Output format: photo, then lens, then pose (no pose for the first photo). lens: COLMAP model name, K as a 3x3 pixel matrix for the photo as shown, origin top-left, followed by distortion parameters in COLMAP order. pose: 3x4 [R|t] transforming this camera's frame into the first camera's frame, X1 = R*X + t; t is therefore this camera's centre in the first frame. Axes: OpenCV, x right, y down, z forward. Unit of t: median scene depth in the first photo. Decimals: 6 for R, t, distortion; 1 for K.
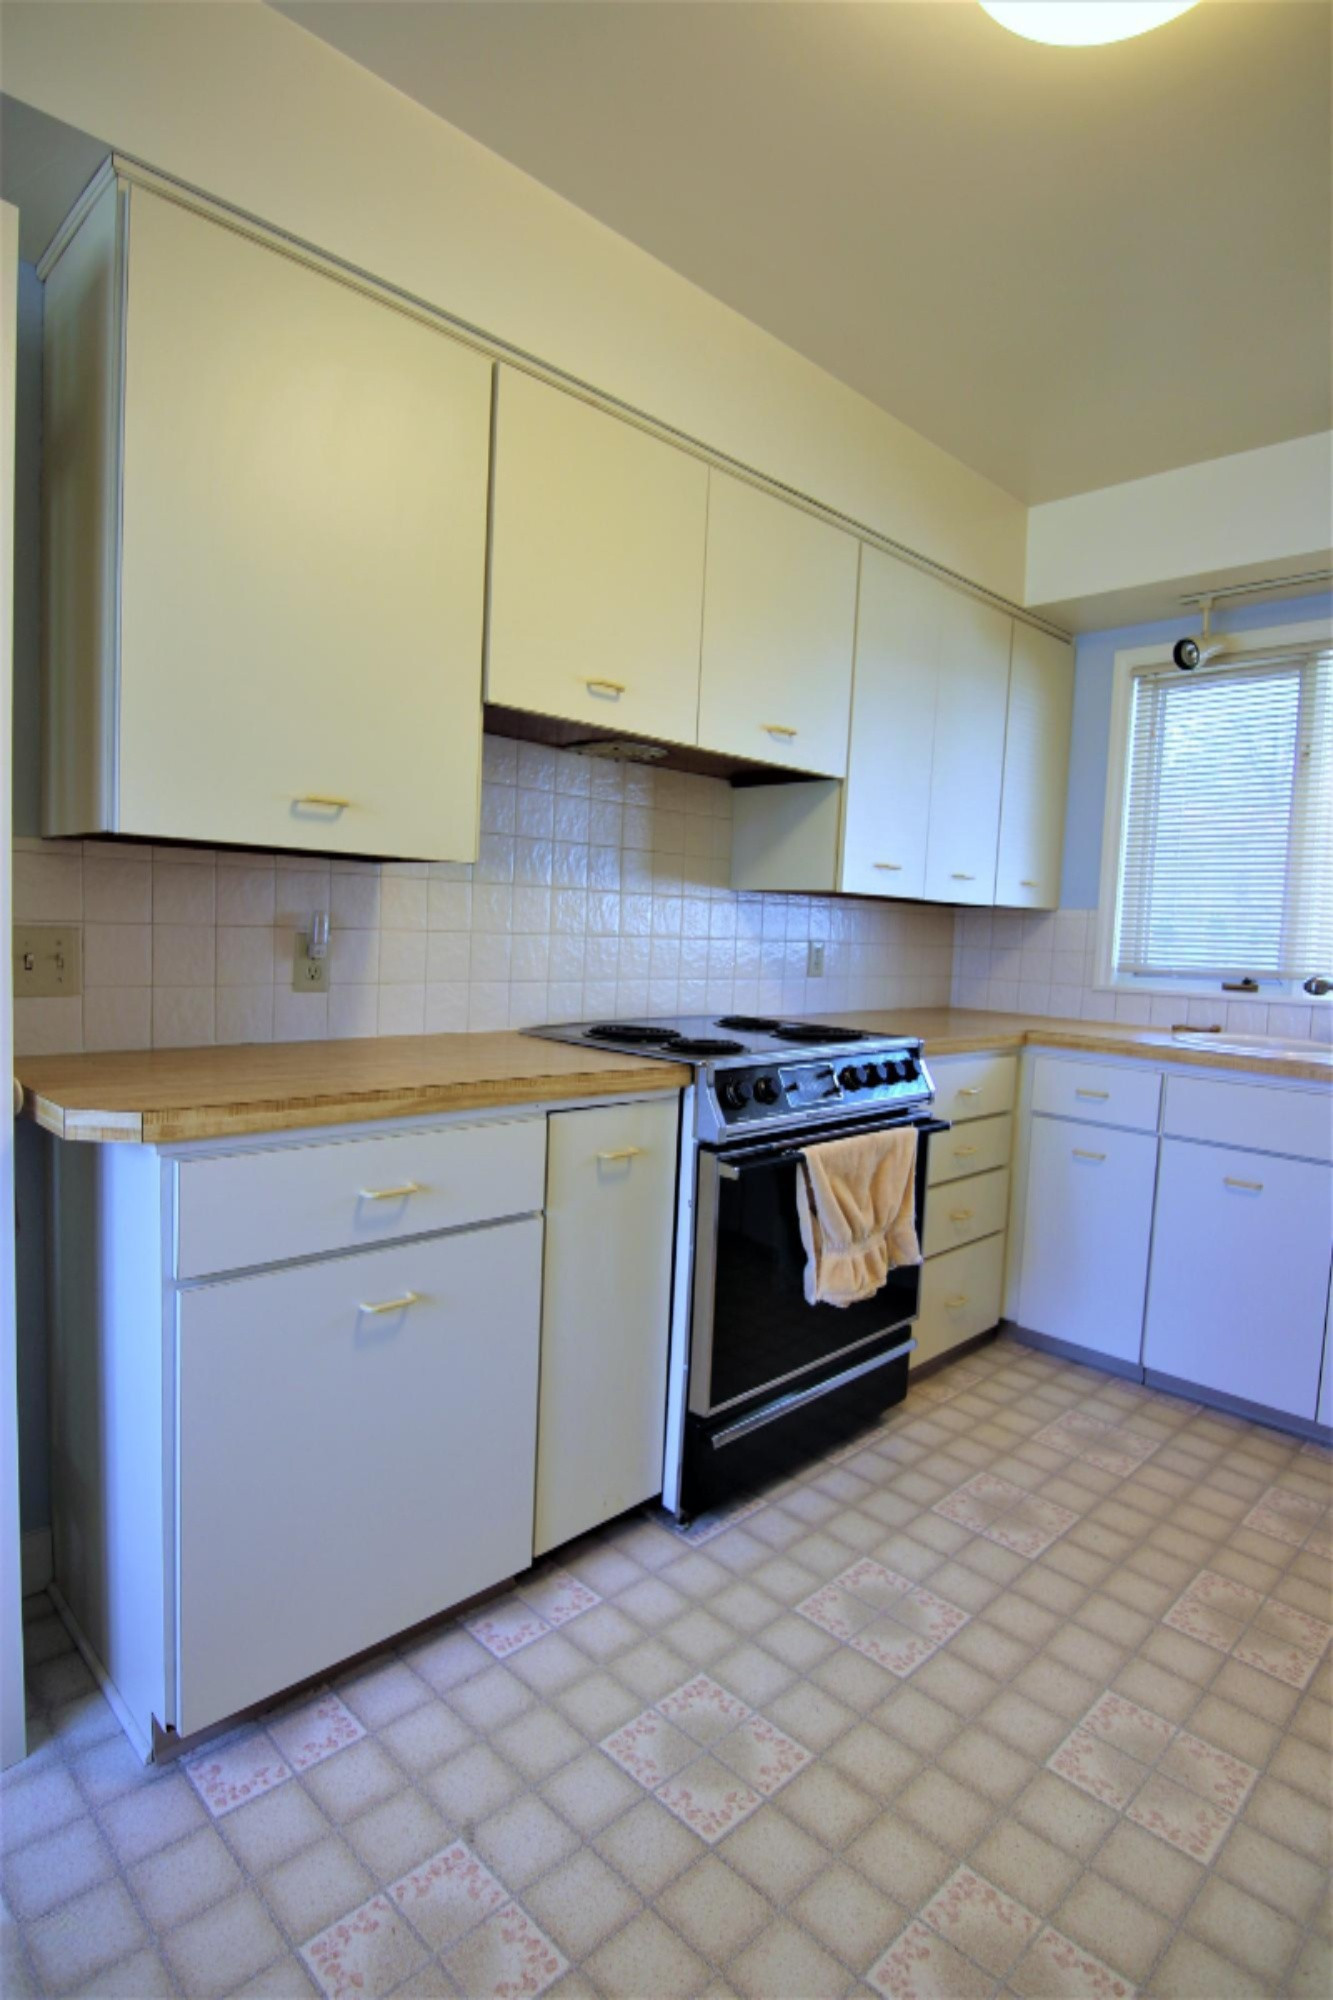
lens RADIAL K [[1029.9, 0, 665.1], [0, 1029.9, 997.7], [0, 0, 1]] dist [-0.007926, -0.003645]
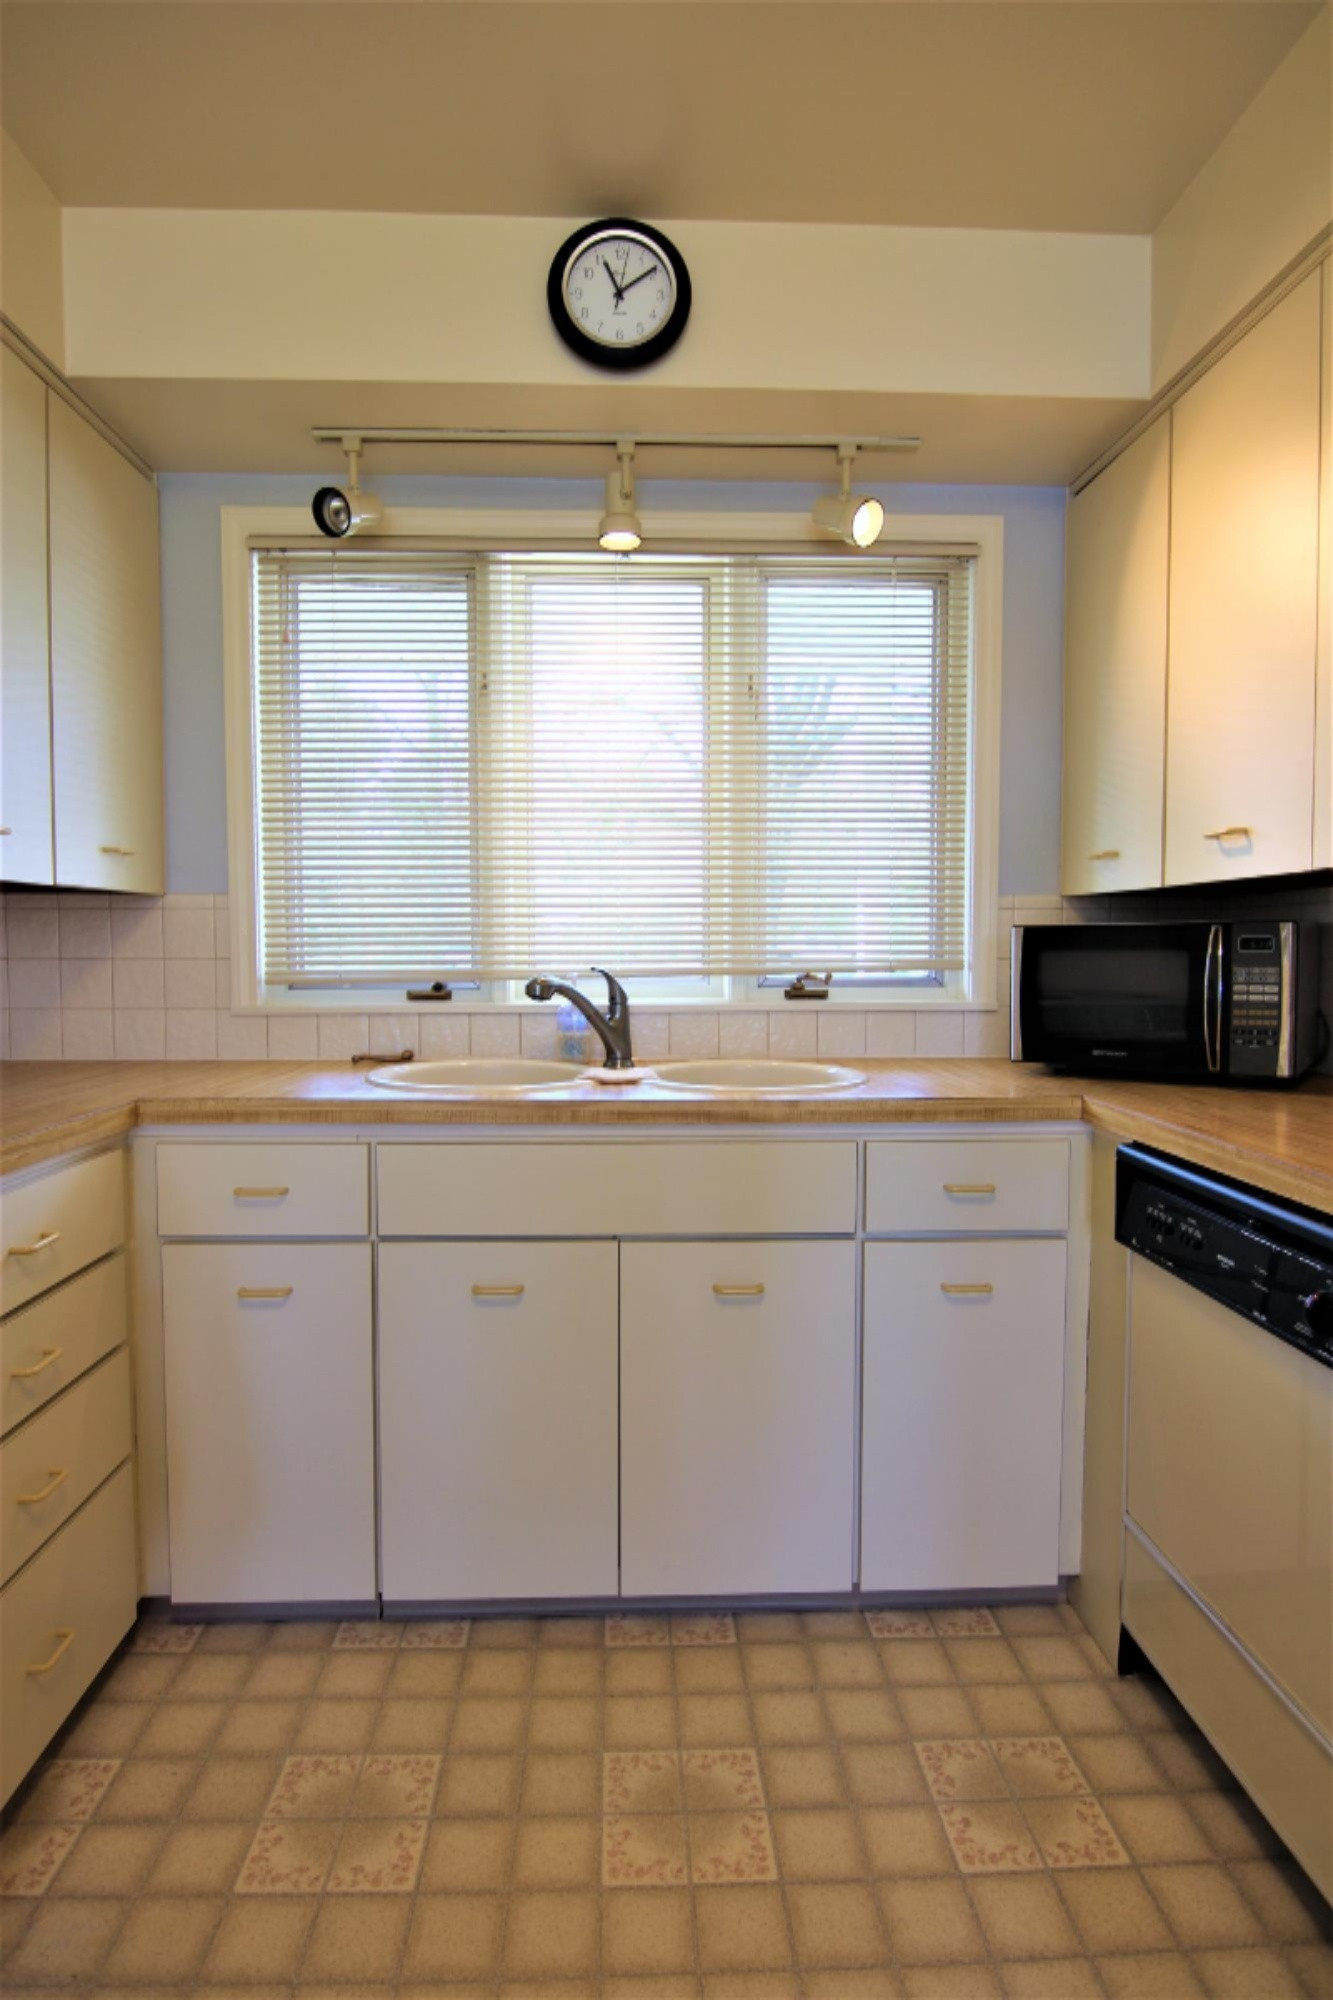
lens RADIAL K [[1029.9, 0, 657.1], [0, 1029.9, 988.3], [0, 0, 1]] dist [-0.007926, -0.003645]
pose [[0.675357, -0.076467, 0.733516, 0.125731], [0.081402, 0.996262, 0.028911, -0.023205], [-0.732985, 0.040184, 0.679057, 0.377939]]
